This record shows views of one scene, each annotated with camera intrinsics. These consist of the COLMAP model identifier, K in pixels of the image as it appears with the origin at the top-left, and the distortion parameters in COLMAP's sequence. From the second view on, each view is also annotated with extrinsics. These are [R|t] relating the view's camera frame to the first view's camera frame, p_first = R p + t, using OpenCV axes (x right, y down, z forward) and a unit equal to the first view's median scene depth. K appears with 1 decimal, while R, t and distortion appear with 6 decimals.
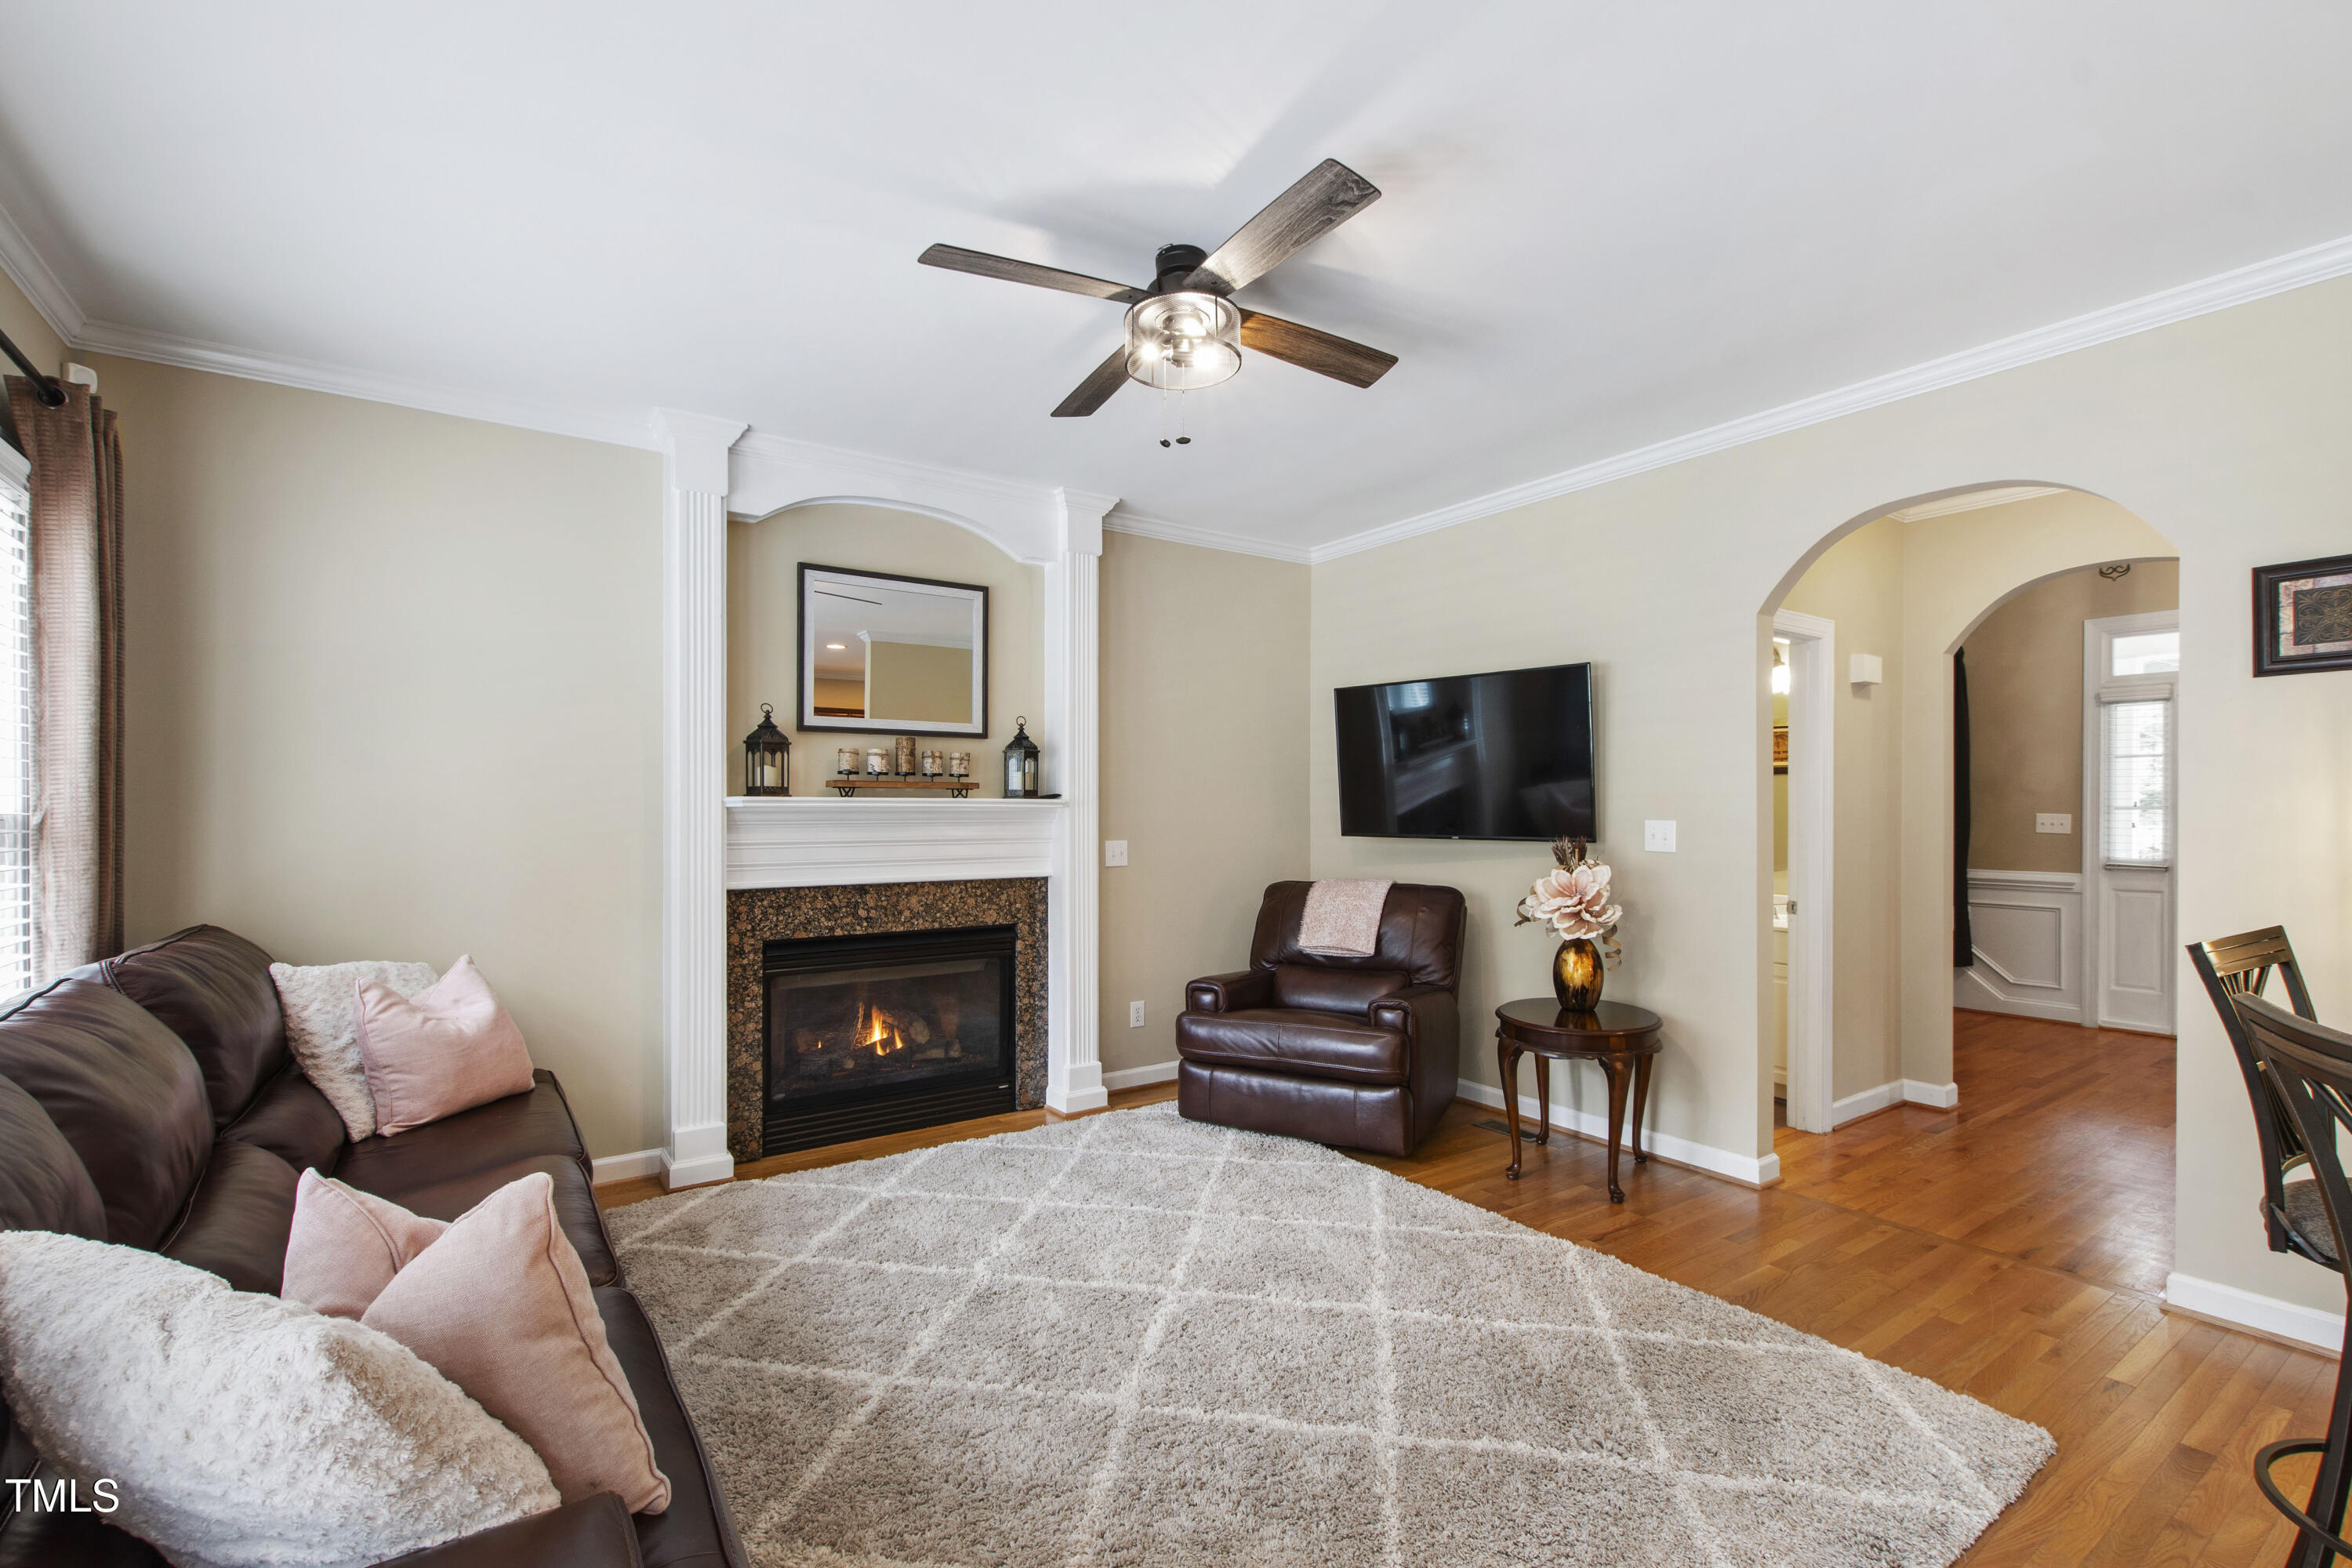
lens RADIAL K [[1015.1, 0, 1170.3], [0, 1015.1, 804.8], [0, 0, 1]] dist [-0.001189, -0.000365]
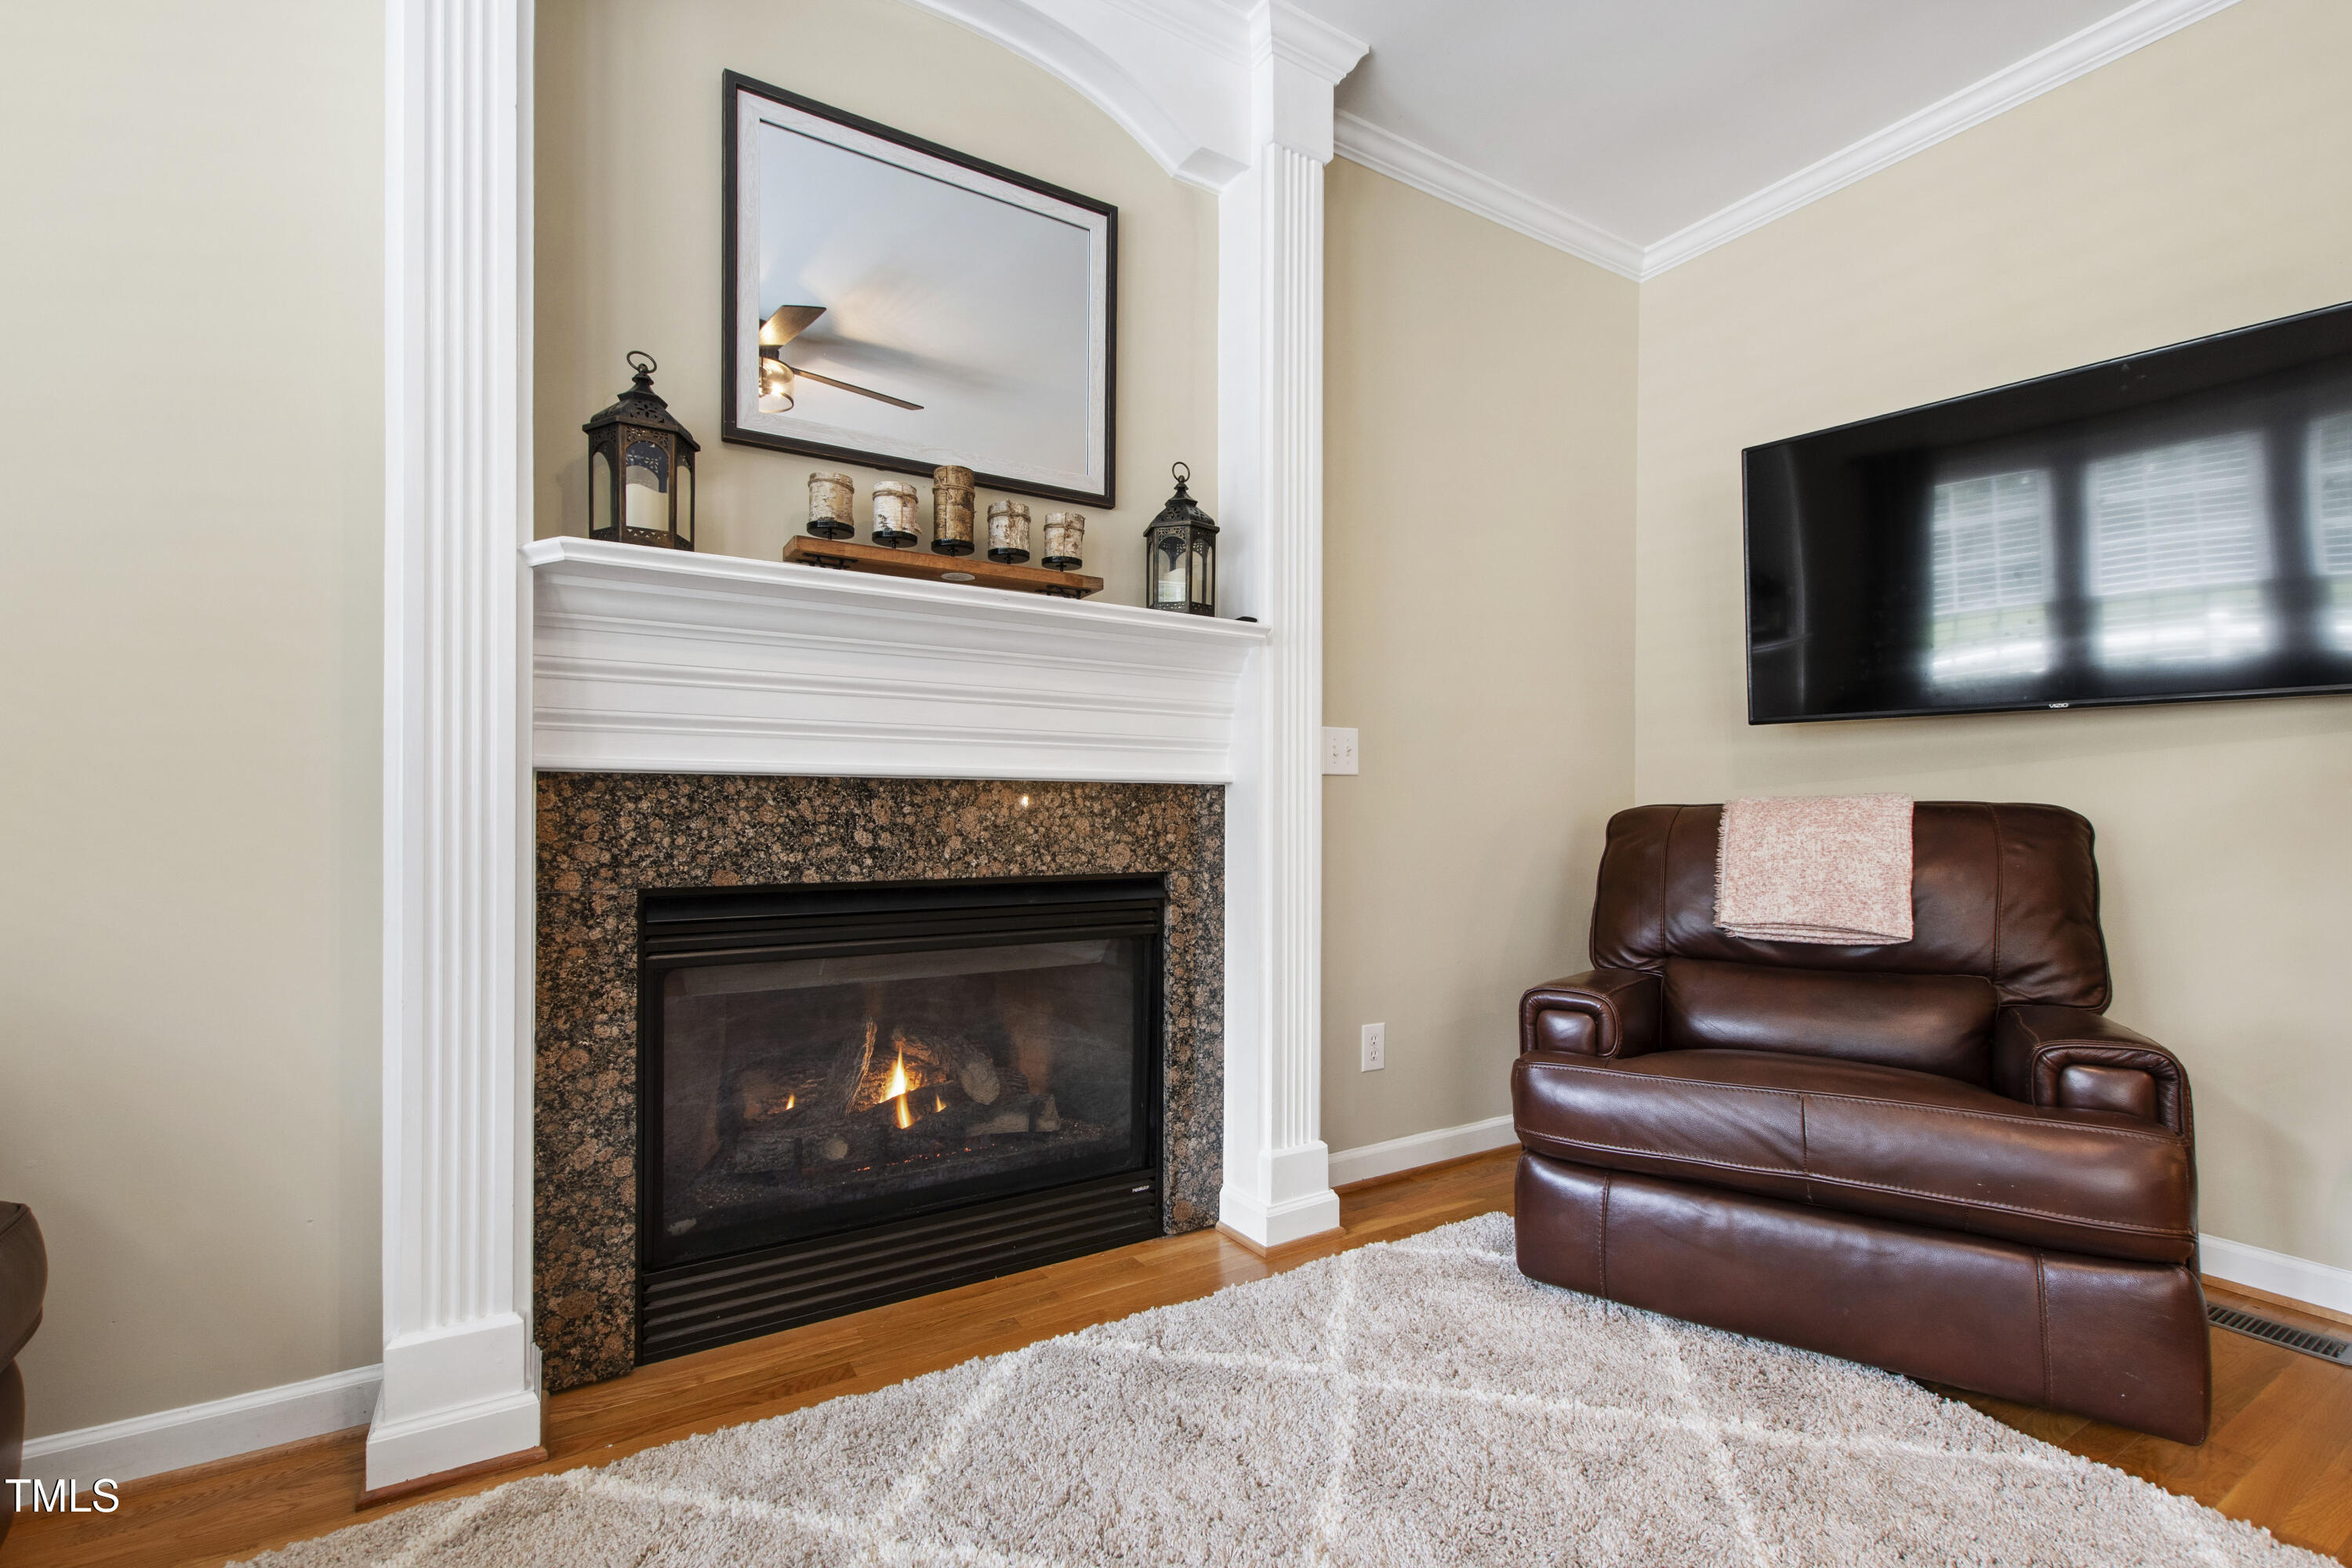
lens RADIAL K [[1048.1, 0, 1177.1], [0, 1048.1, 798.8], [0, 0, 1]] dist [0.003663, -0.000263]
pose [[0.998469, 0.003735, -0.055185, -0.124460], [-0.003821, 0.999992, -0.001444, 0.085467], [0.055179, 0.001652, 0.998475, 0.499226]]
